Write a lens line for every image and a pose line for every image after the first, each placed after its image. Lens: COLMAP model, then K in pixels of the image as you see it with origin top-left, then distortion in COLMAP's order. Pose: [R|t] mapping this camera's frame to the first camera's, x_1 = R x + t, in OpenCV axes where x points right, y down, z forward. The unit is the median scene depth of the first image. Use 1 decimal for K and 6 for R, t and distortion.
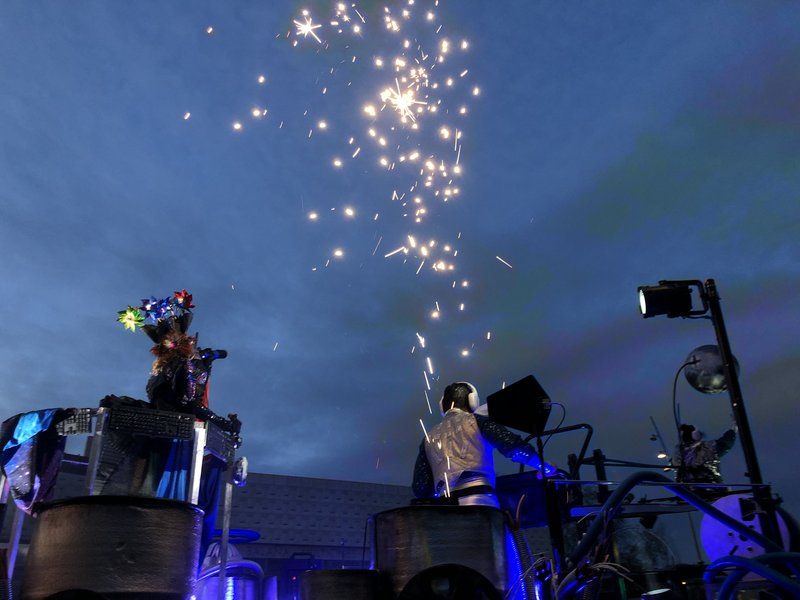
lens RADIAL K [[702.5, 0, 400.0], [0, 702.5, 300.0], [0, 0, 1]] dist [0.012761, 0.020393]
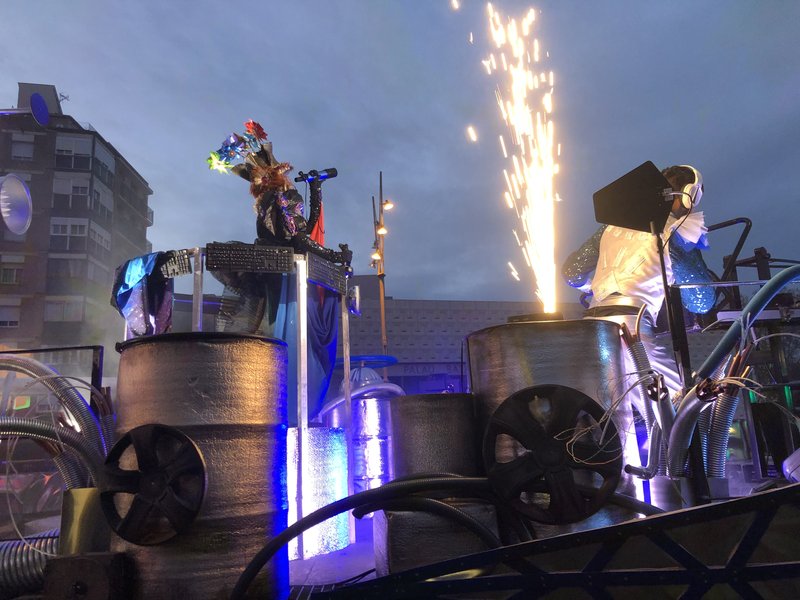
lens RADIAL K [[691.4, 0, 400.0], [0, 691.4, 300.0], [0, 0, 1]] dist [0.055315, 0.000566]
pose [[0.967725, -0.068573, -0.242501, 0.084906], [0.124937, 0.966235, 0.225347, 0.039818], [0.218860, -0.248371, 0.943616, 0.123723]]
